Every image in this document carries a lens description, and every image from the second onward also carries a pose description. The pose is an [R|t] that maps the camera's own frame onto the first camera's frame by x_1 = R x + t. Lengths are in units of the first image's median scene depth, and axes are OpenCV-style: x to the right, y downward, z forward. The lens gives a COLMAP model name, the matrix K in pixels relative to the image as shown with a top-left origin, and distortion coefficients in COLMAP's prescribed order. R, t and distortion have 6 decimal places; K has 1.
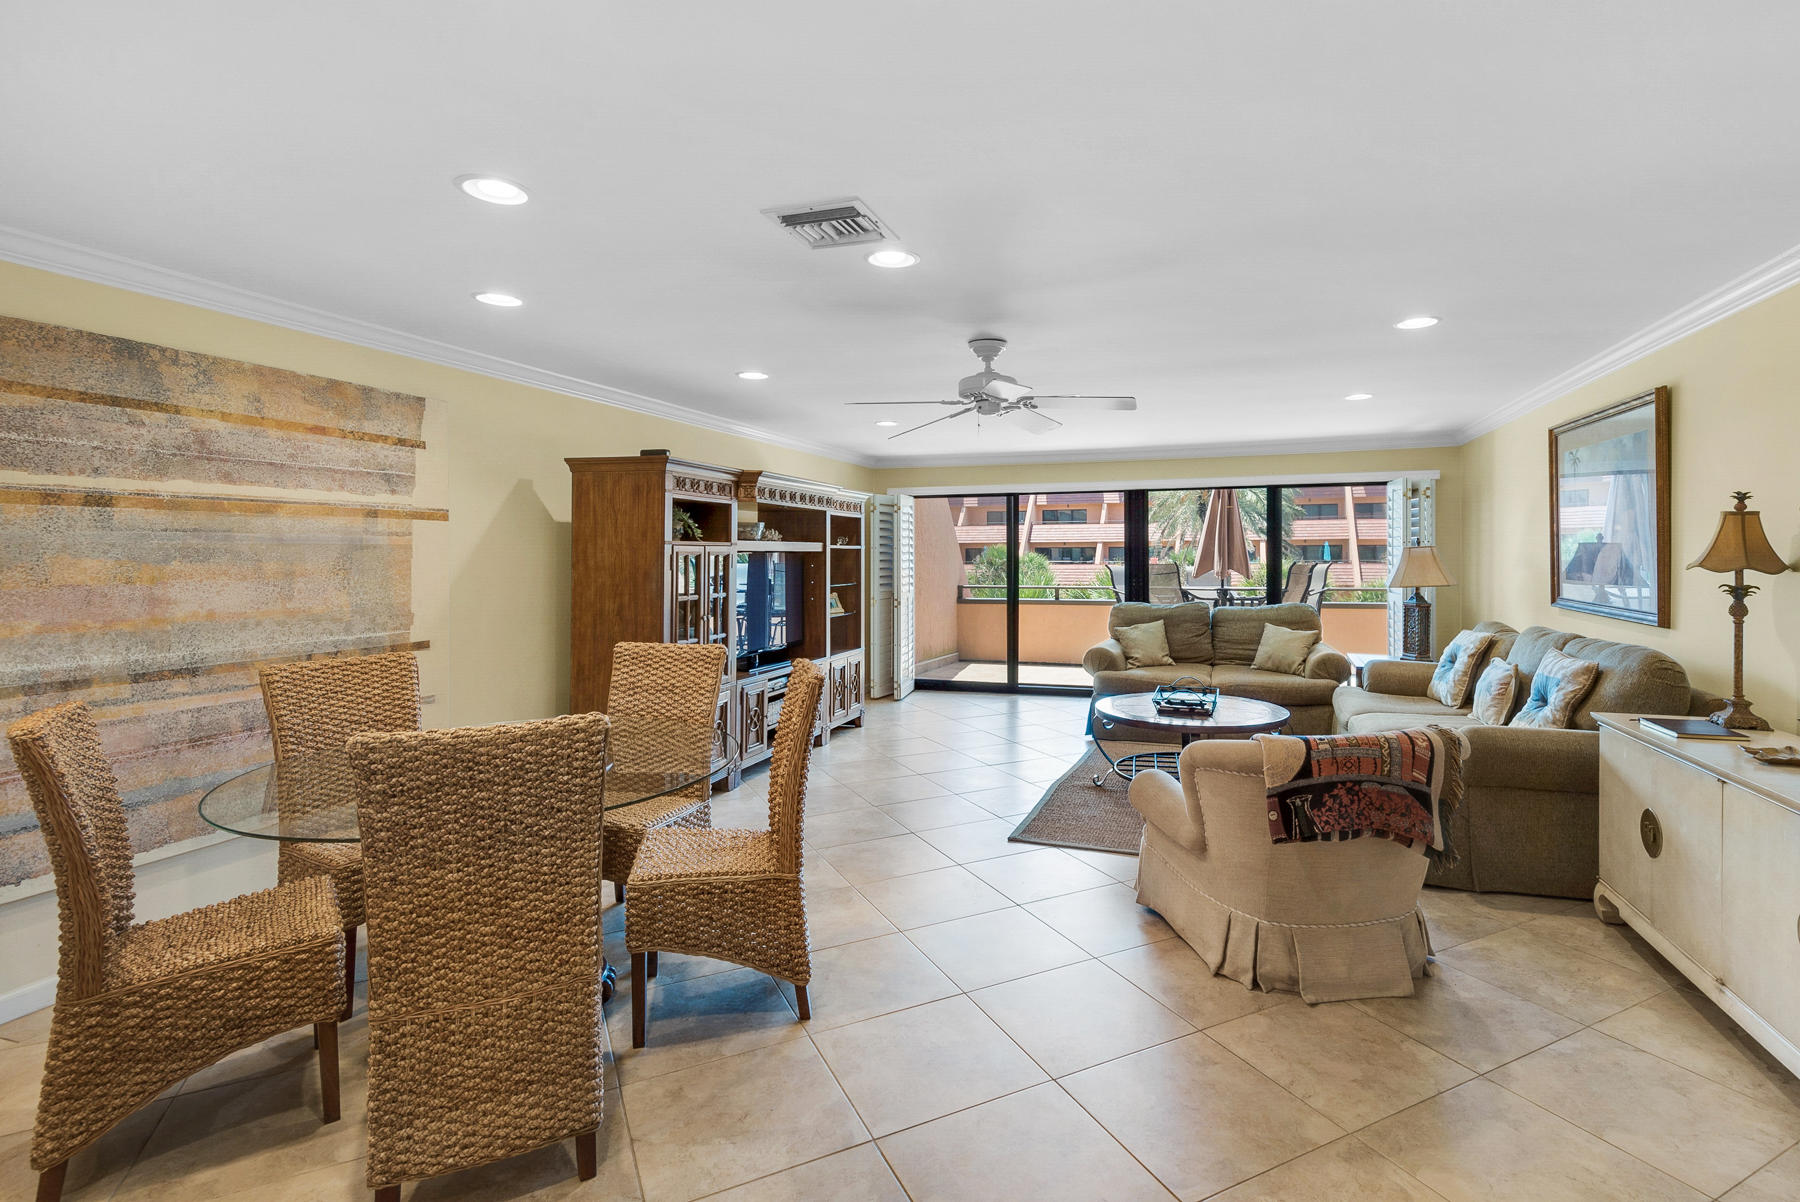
lens RADIAL K [[870.4, 0, 956.2], [0, 870.4, 557.4], [0, 0, 1]] dist [0.019165, -0.009516]
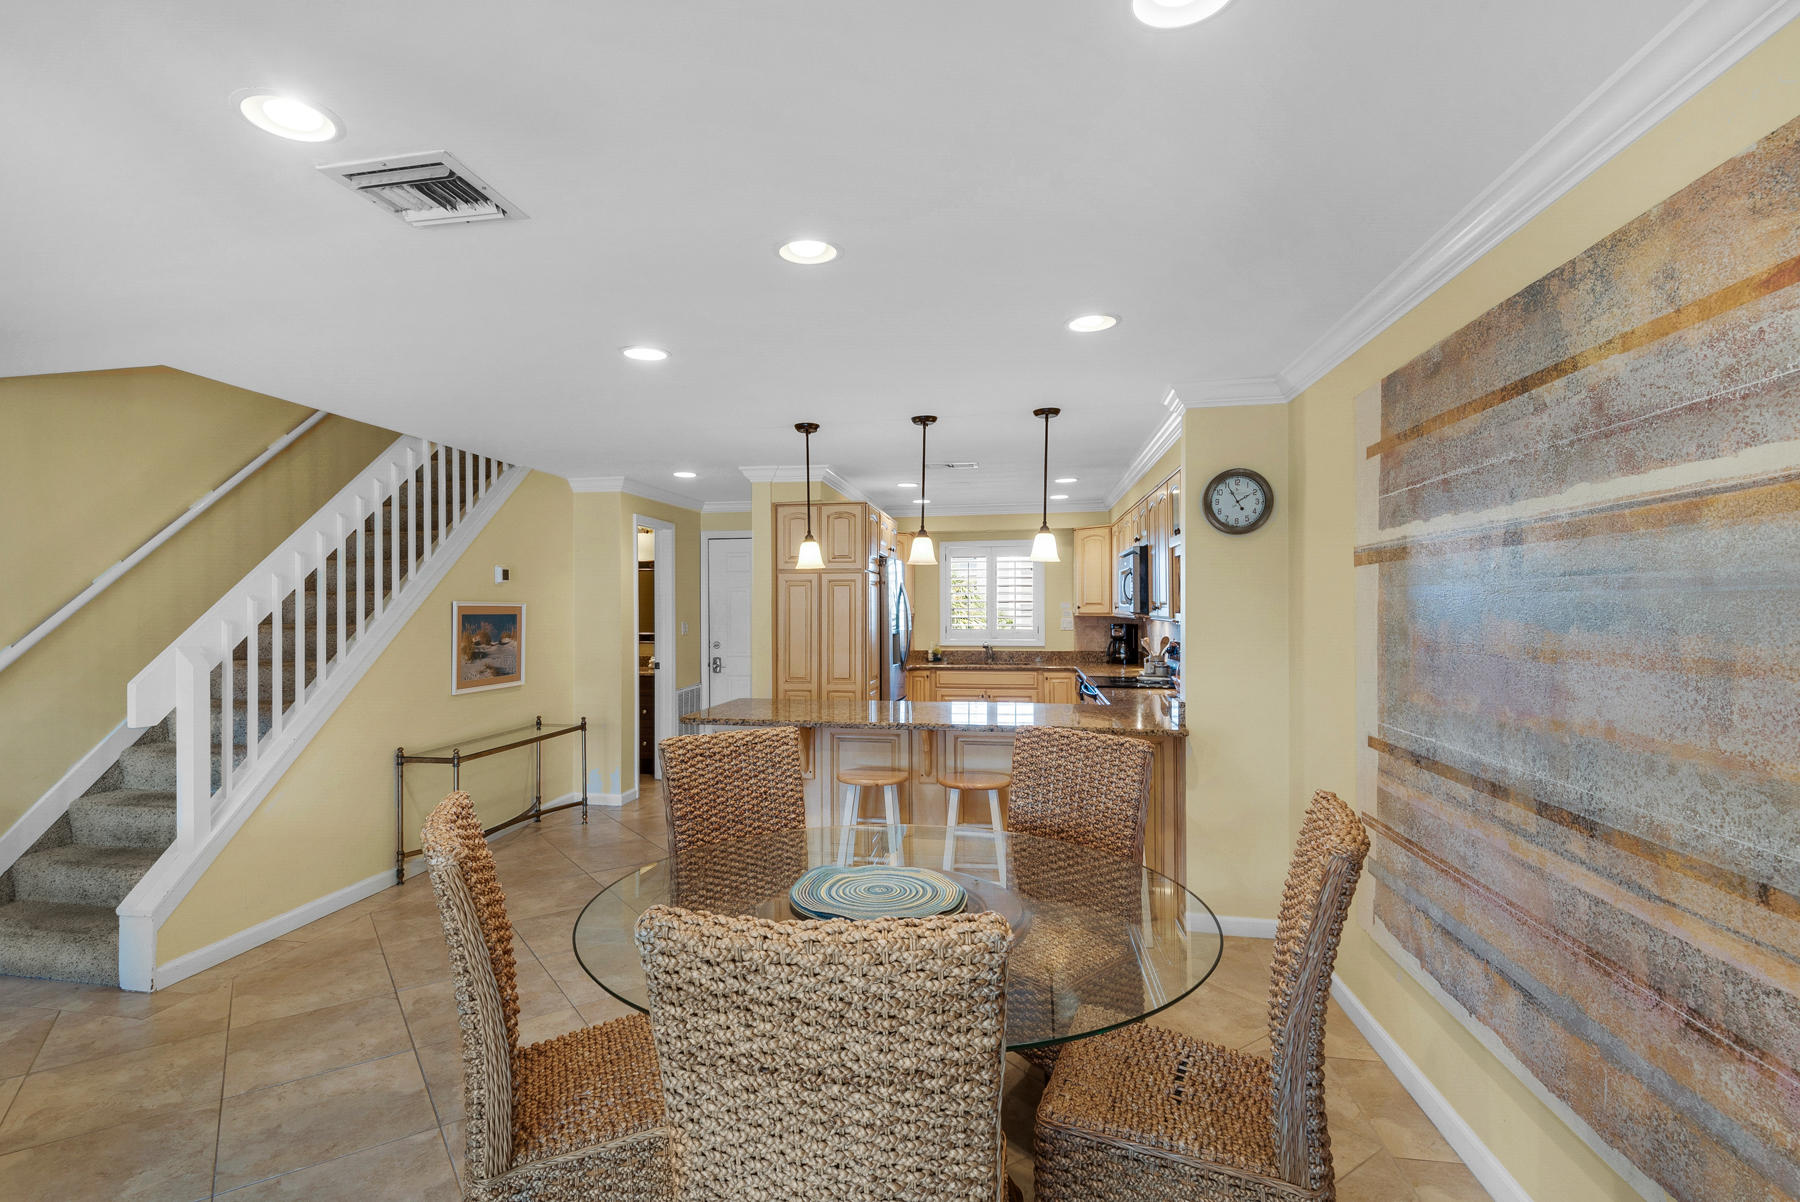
lens RADIAL K [[847.0, 0, 883.9], [0, 847.0, 599.4], [0, 0, 1]] dist [-0.002349, -0.006455]
pose [[-0.990272, 0.008406, -0.138891, -0.274539], [0.009430, 0.999933, -0.006713, -0.010848], [0.138825, -0.007957, -0.990285, 1.127132]]
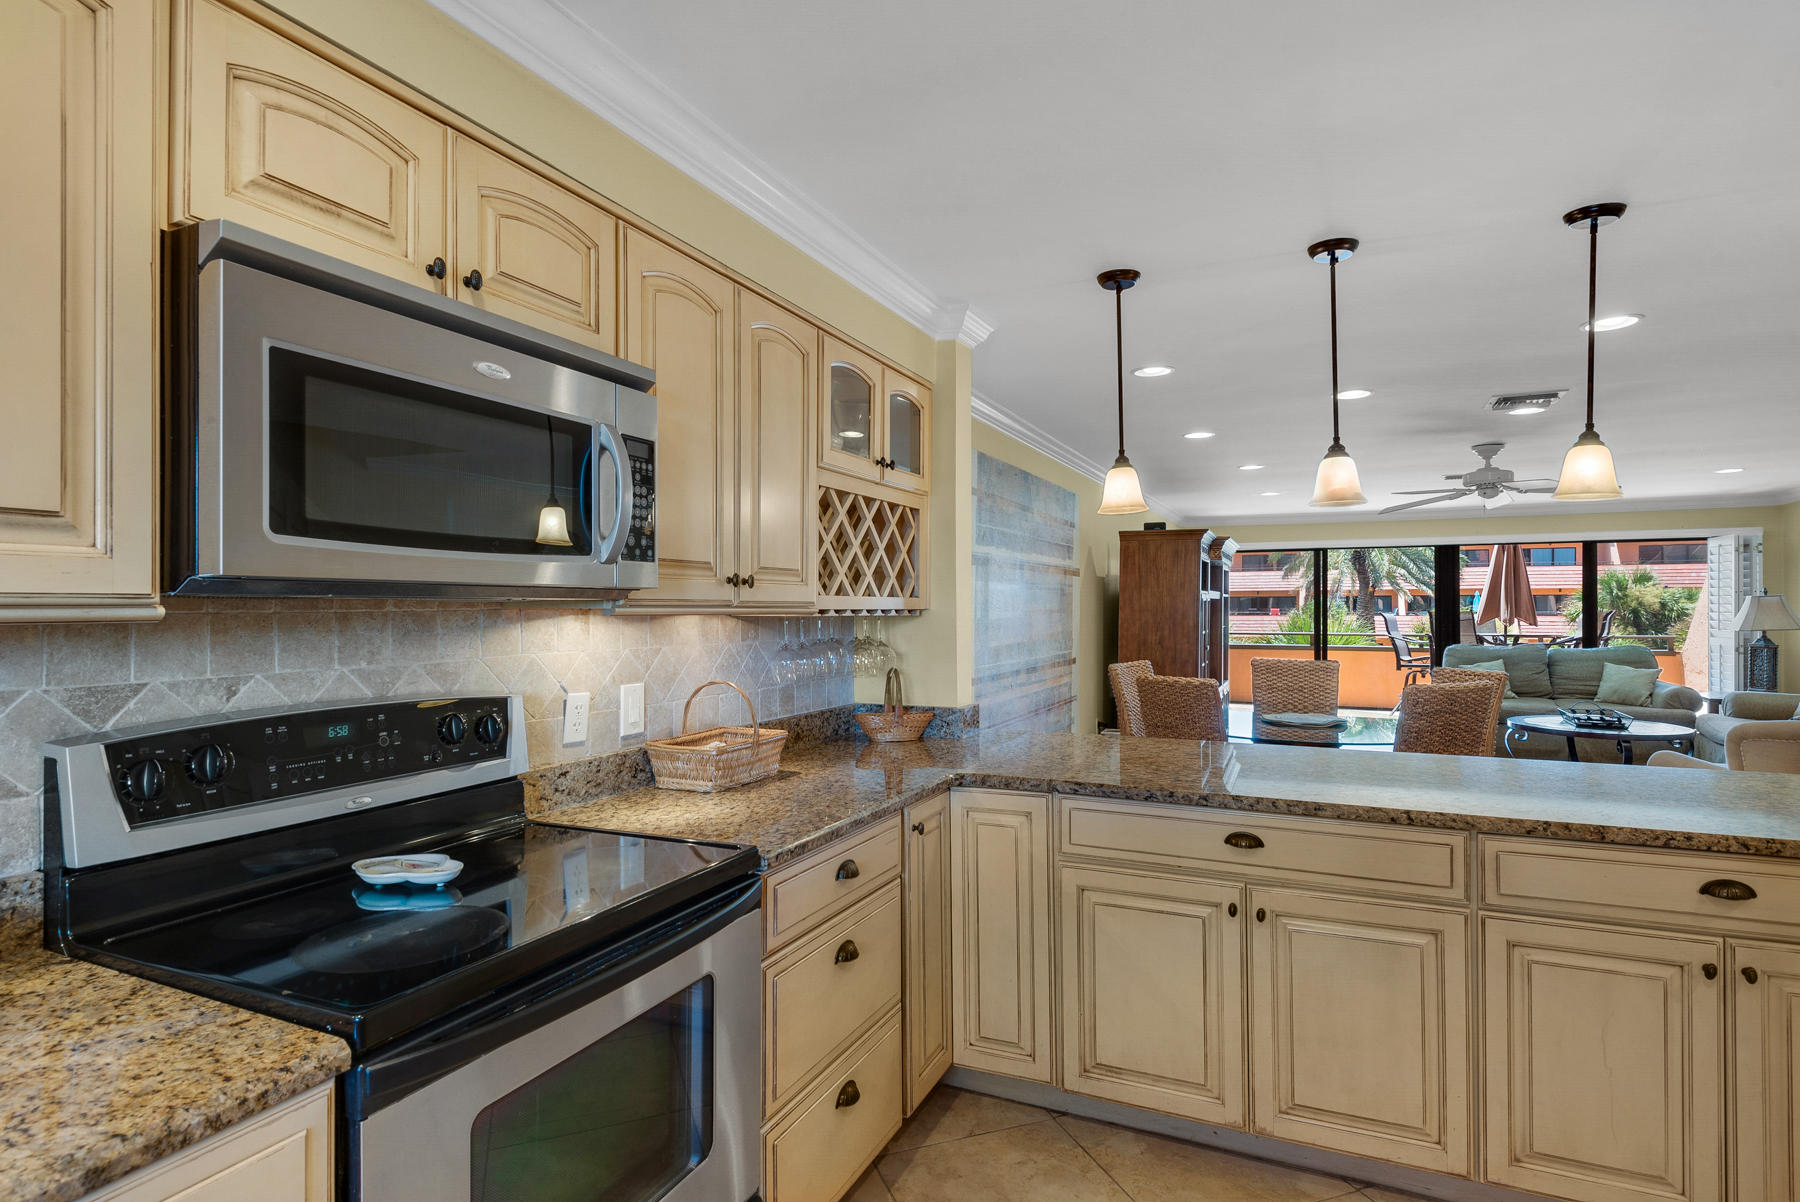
lens RADIAL K [[923.7, 0, 851.2], [0, 923.7, 604.8], [0, 0, 1]] dist [-0.017526, -0.003053]
pose [[0.984849, 0.002450, -0.173394, -0.706133], [-0.003270, 0.999985, -0.004442, 0.013940], [0.173380, 0.004941, 0.984843, -0.599318]]
